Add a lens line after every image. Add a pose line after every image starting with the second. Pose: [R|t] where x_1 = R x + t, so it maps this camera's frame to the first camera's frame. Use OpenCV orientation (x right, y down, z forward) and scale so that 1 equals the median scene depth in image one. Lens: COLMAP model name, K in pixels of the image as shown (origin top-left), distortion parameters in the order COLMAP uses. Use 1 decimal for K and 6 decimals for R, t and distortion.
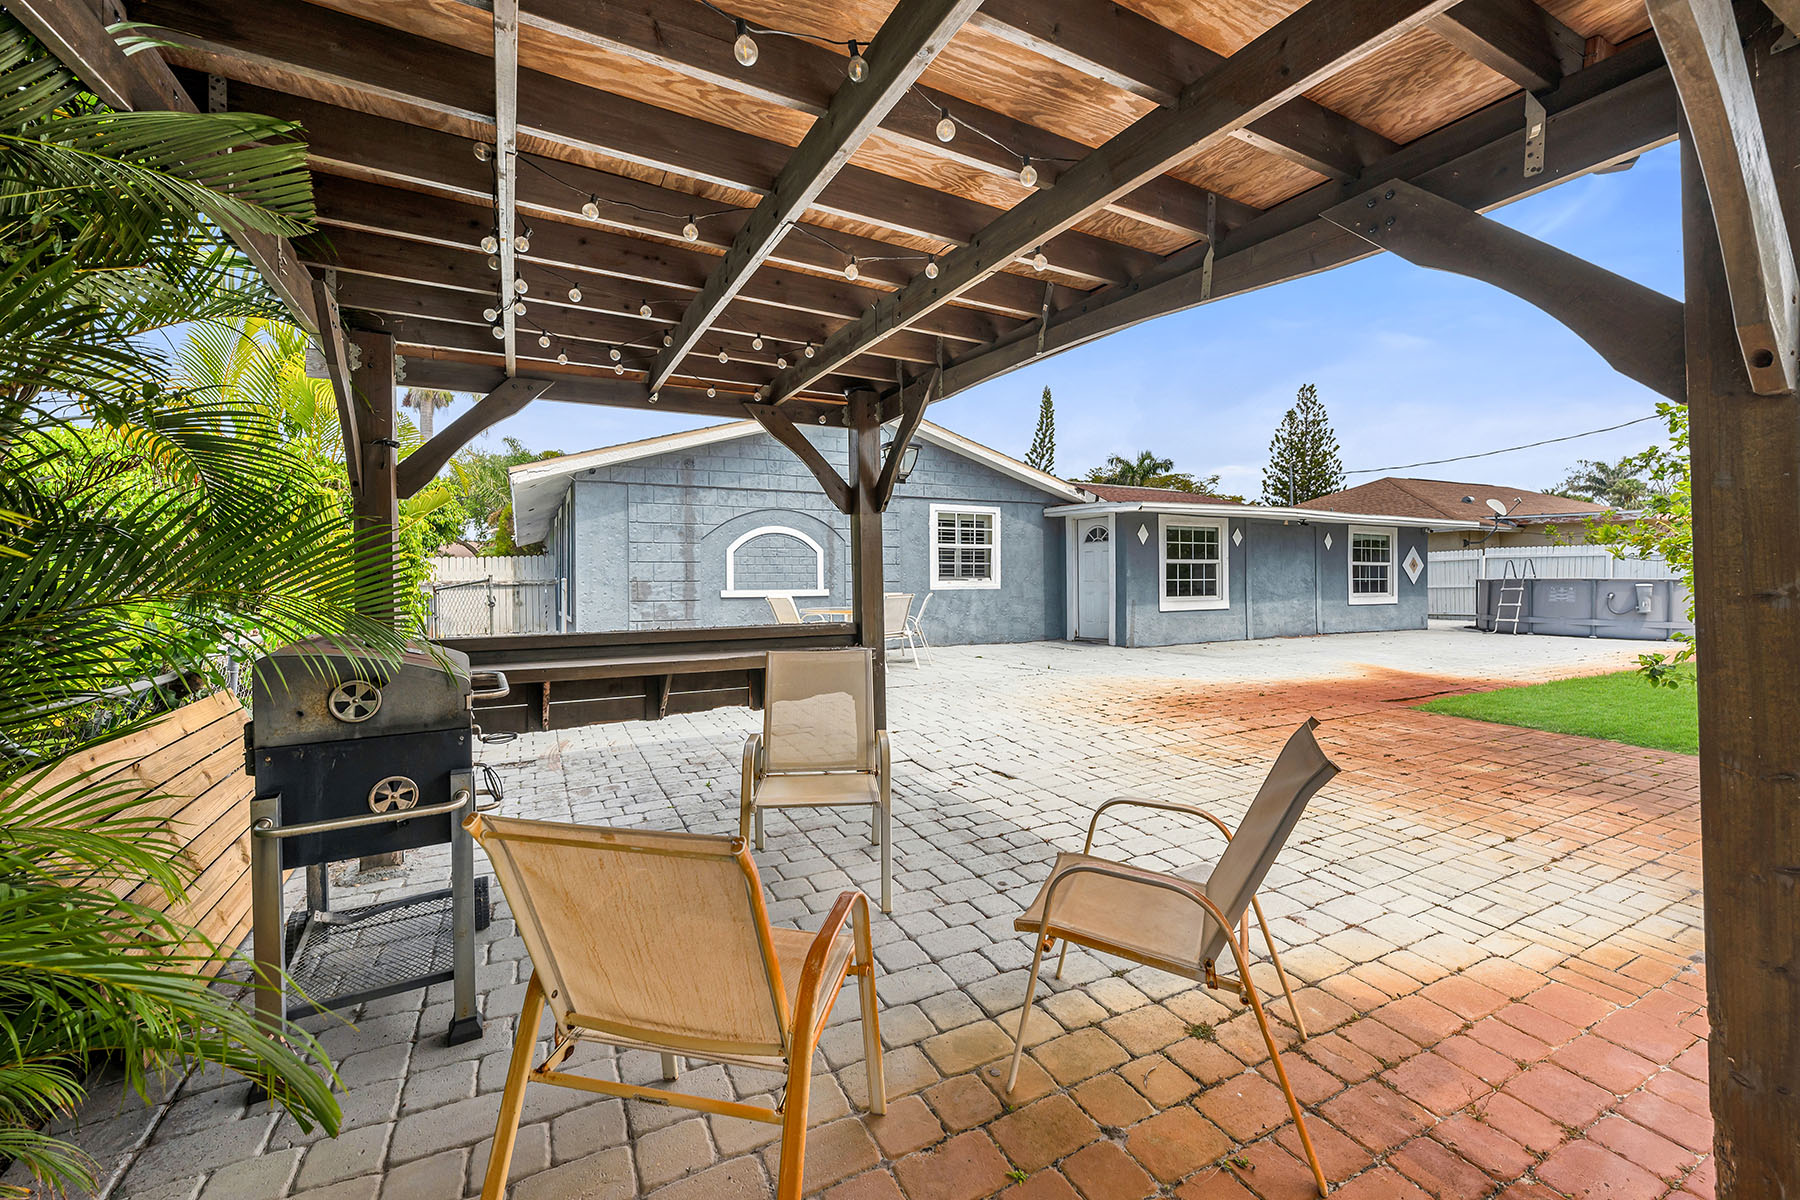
lens RADIAL K [[719.4, 0, 897.7], [0, 719.4, 587.3], [0, 0, 1]] dist [-0.001155, 0.000221]
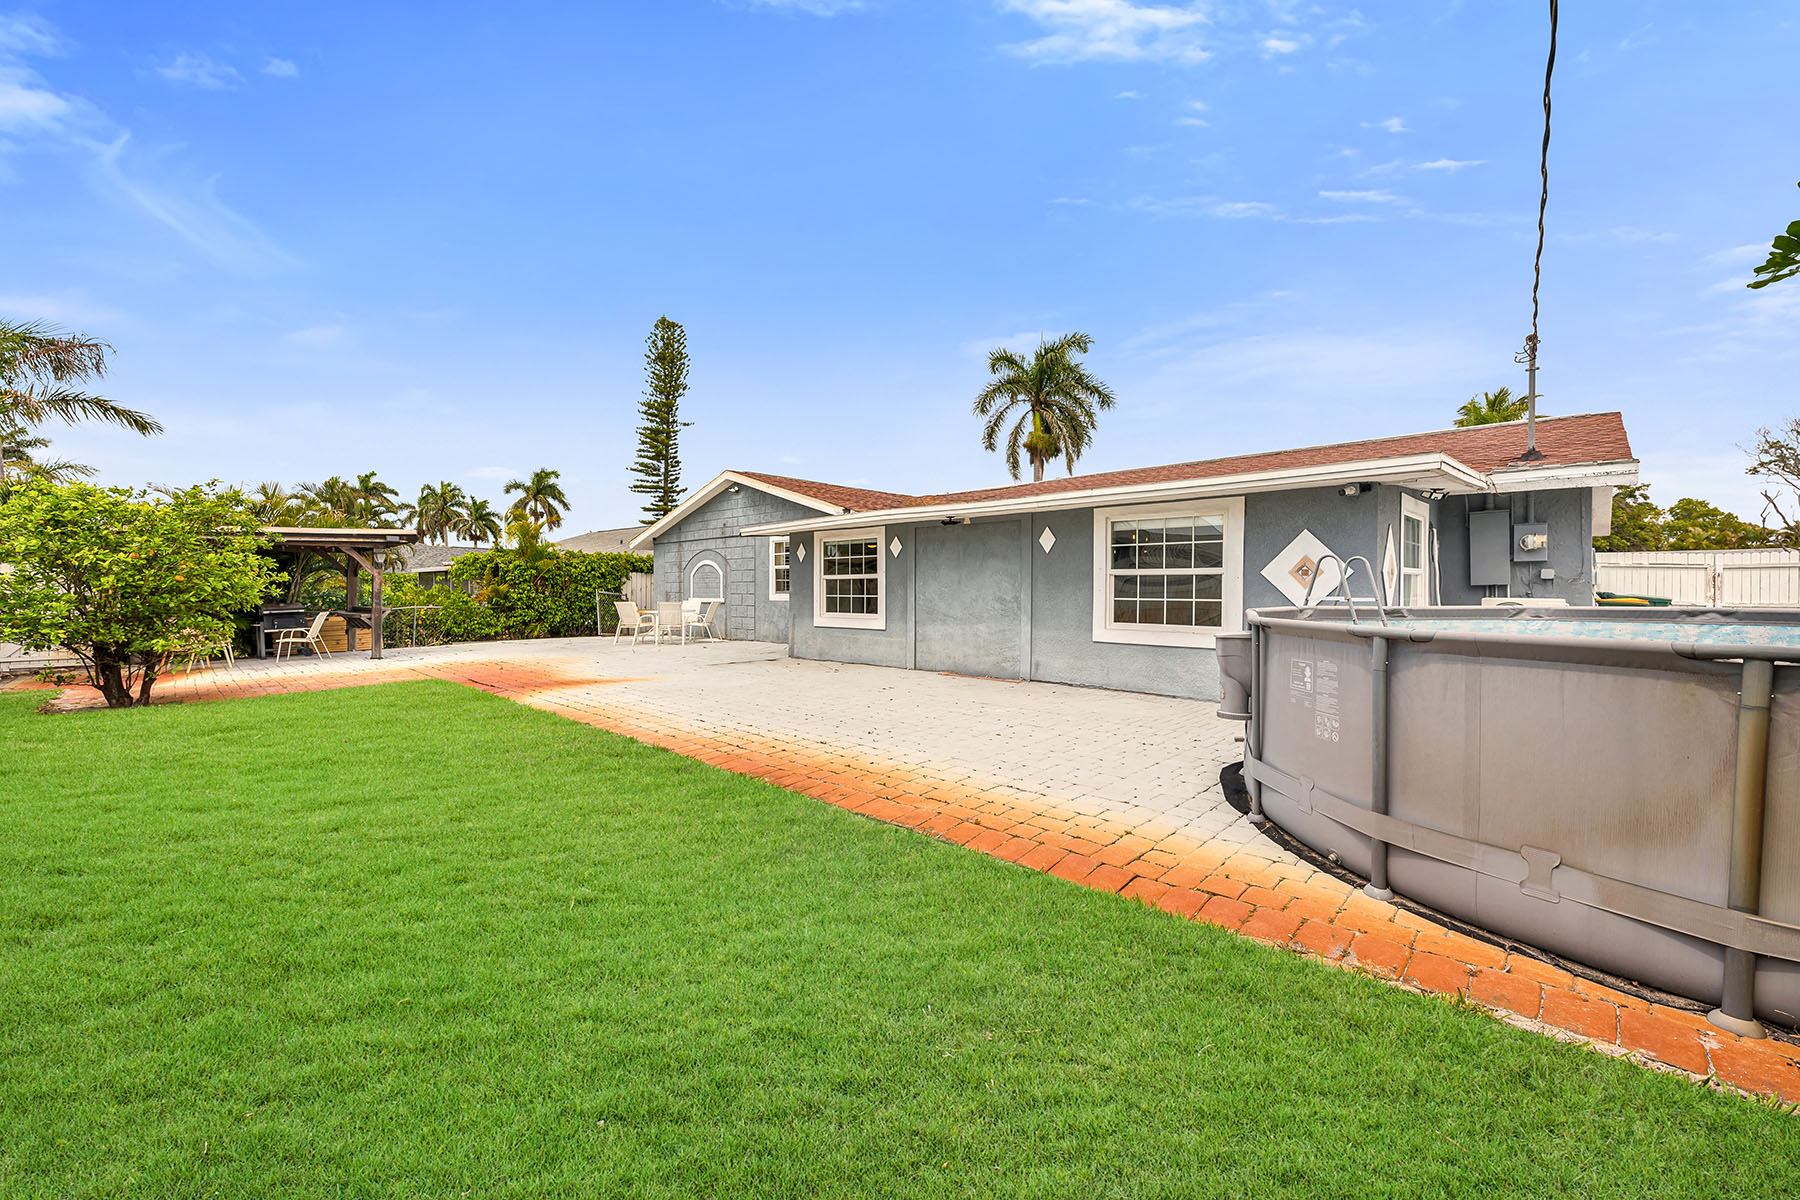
lens RADIAL K [[719.4, 0, 898.3], [0, 719.4, 602.1], [0, 0, 1]] dist [-0.001155, 0.000221]
pose [[0.330970, 0.017758, -0.943474, 1.330078], [-0.020896, 0.999716, 0.011487, -0.014151], [0.943410, 0.015913, 0.331247, 0.746712]]
